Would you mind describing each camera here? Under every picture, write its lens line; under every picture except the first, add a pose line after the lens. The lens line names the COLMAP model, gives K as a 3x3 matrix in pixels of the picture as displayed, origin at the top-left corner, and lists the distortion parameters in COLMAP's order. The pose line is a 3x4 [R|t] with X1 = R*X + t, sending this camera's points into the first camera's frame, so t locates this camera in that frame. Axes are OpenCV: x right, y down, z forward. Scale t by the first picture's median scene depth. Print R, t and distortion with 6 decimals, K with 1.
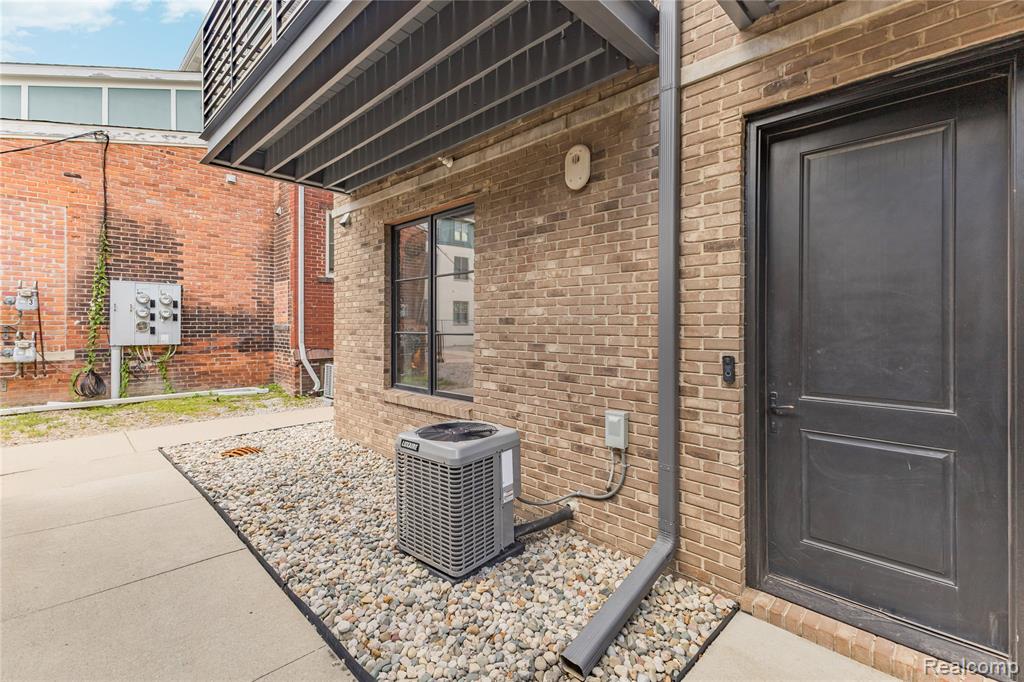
lens RADIAL K [[447.4, 0, 501.5], [0, 447.4, 325.3], [0, 0, 1]] dist [0.001658, 0.000049]
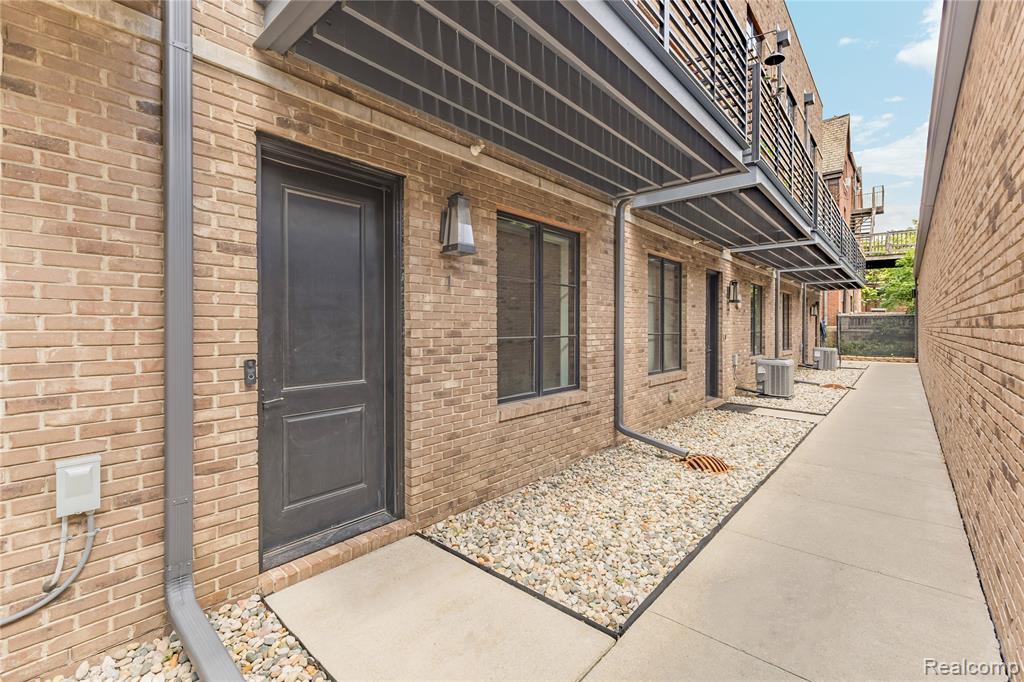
lens RADIAL K [[447.4, 0, 501.5], [0, 447.4, 325.3], [0, 0, 1]] dist [0.001658, 0.000049]
pose [[-0.067708, -0.003417, 0.997699, -0.536246], [-0.001581, 0.999993, 0.003317, -0.013706], [-0.997704, -0.001353, -0.067713, 0.484708]]
